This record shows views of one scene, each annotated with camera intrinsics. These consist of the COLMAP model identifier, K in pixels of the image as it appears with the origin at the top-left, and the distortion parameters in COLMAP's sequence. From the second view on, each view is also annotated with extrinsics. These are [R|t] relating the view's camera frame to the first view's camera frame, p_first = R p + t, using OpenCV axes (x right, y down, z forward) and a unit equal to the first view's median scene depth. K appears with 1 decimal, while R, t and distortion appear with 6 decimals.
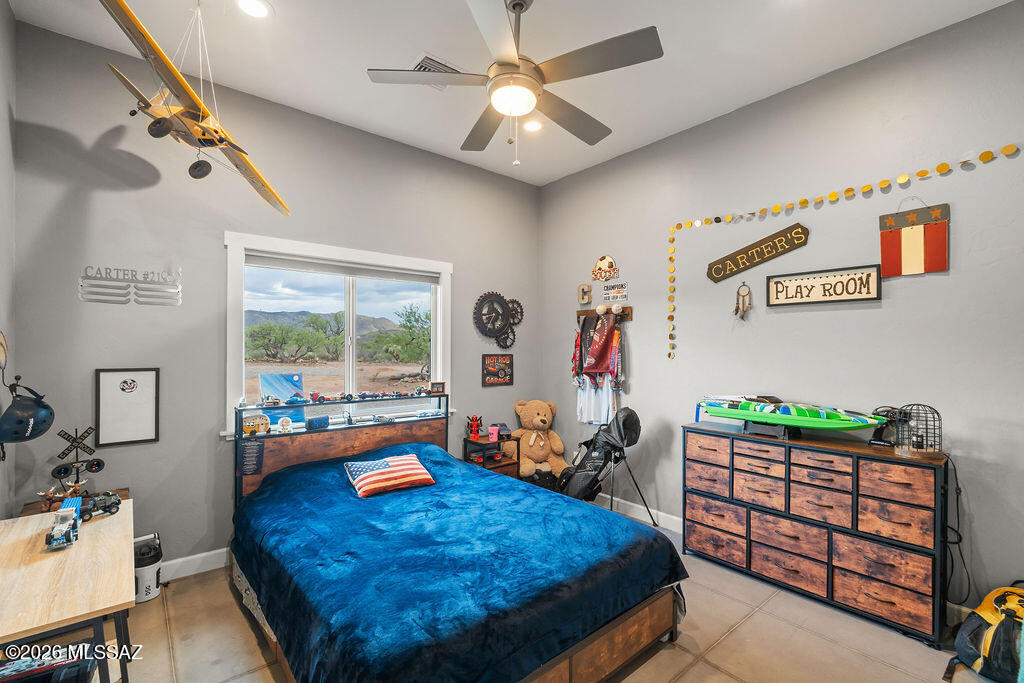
lens RADIAL K [[451.1, 0, 512.4], [0, 451.1, 347.3], [0, 0, 1]] dist [-0.001488, 0.000182]
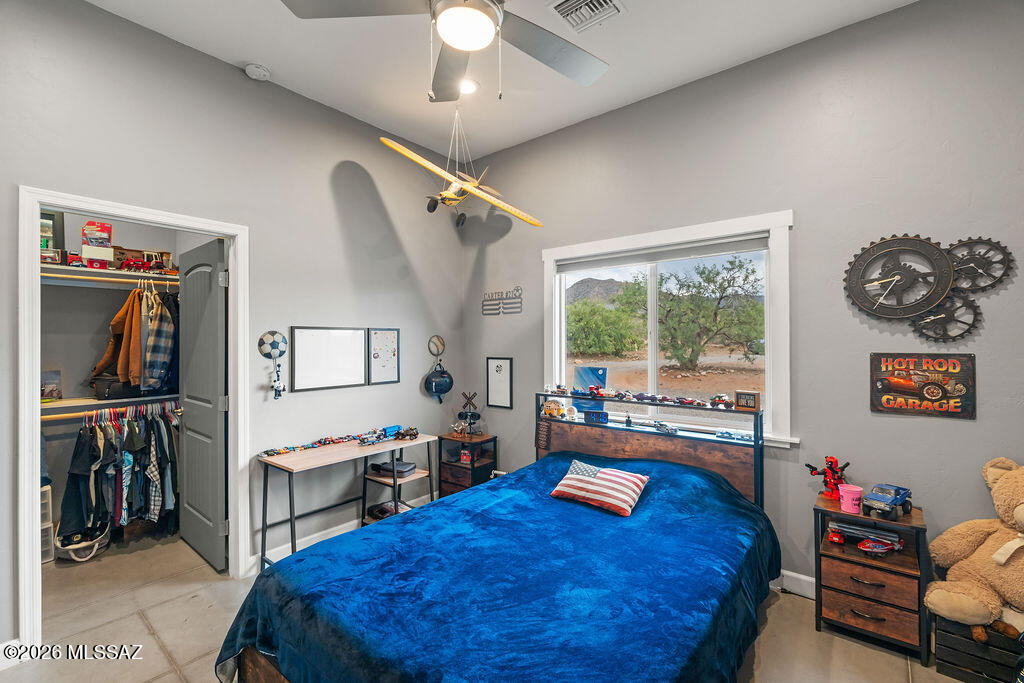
lens RADIAL K [[451.1, 0, 512.4], [0, 451.1, 347.3], [0, 0, 1]] dist [-0.001488, 0.000182]
pose [[0.194385, 0.008030, -0.980892, 0.464868], [0.008468, 0.999916, 0.009863, -0.001284], [0.980889, -0.010223, 0.194301, 0.547705]]
